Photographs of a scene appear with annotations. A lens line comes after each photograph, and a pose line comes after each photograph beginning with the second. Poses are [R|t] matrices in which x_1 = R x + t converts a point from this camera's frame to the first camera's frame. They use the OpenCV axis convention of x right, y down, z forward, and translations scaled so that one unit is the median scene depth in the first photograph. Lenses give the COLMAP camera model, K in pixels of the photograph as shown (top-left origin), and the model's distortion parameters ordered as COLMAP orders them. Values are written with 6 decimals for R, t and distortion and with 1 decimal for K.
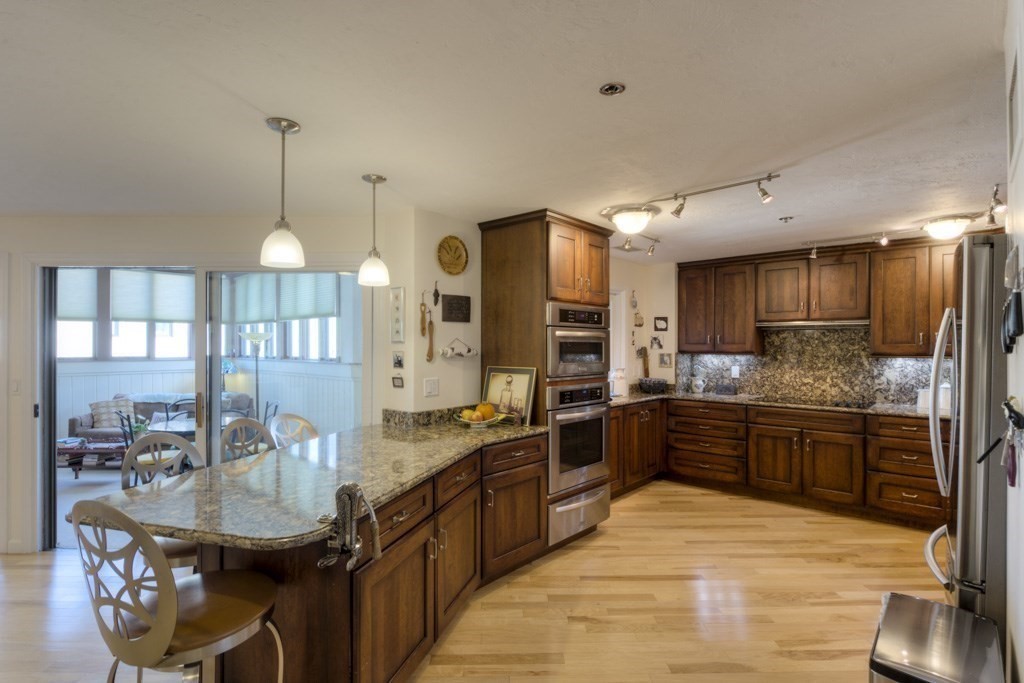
lens RADIAL K [[519.8, 0, 508.3], [0, 519.8, 347.1], [0, 0, 1]] dist [-0.003148, -0.000692]
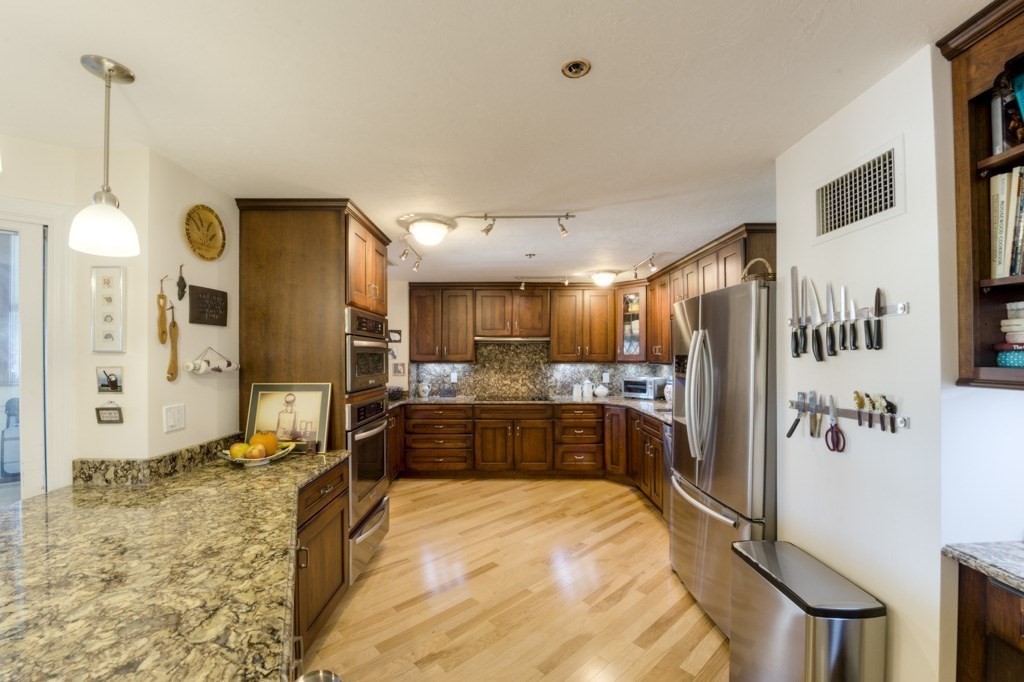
lens RADIAL K [[419.8, 0, 513.5], [0, 419.8, 358.1], [0, 0, 1]] dist [-0.008679, -0.003238]
pose [[0.736126, -0.006441, 0.676814, -0.159796], [0.003675, 0.999978, 0.005520, -0.002946], [-0.676835, -0.001576, 0.736133, 0.242040]]
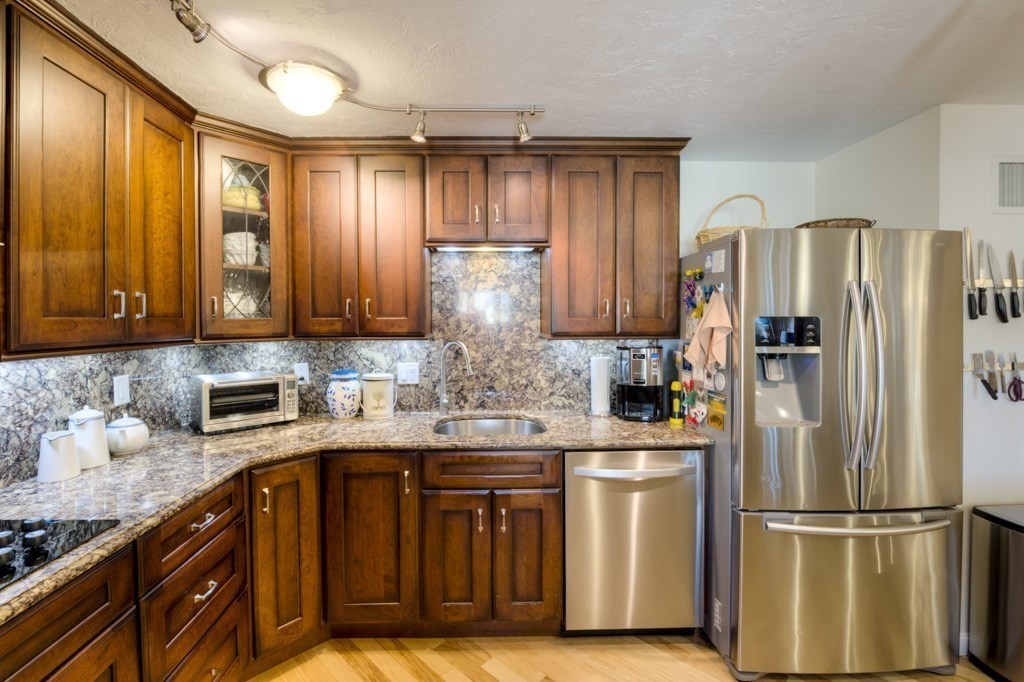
lens RADIAL K [[456.0, 0, 471.0], [0, 456.0, 329.0], [0, 0, 1]] dist [-0.013634, -0.002865]
pose [[-0.674241, -0.011741, 0.738418, 0.354369], [0.006089, 0.999751, 0.021457, -0.002402], [-0.738486, 0.018964, -0.674002, 1.038856]]
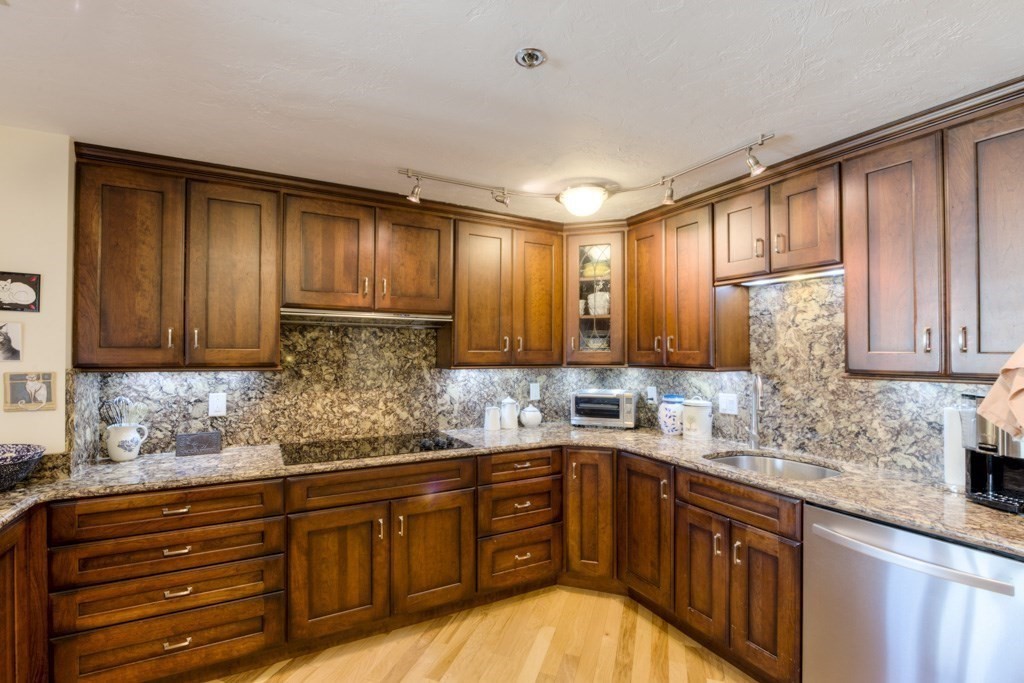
lens RADIAL K [[456.0, 0, 518.8], [0, 456.0, 350.5], [0, 0, 1]] dist [-0.013634, -0.002865]
pose [[0.323890, 0.003871, 0.946087, 0.154580], [-0.000643, 0.999992, -0.003871, -0.003305], [-0.946095, 0.000646, 0.323890, 0.763517]]
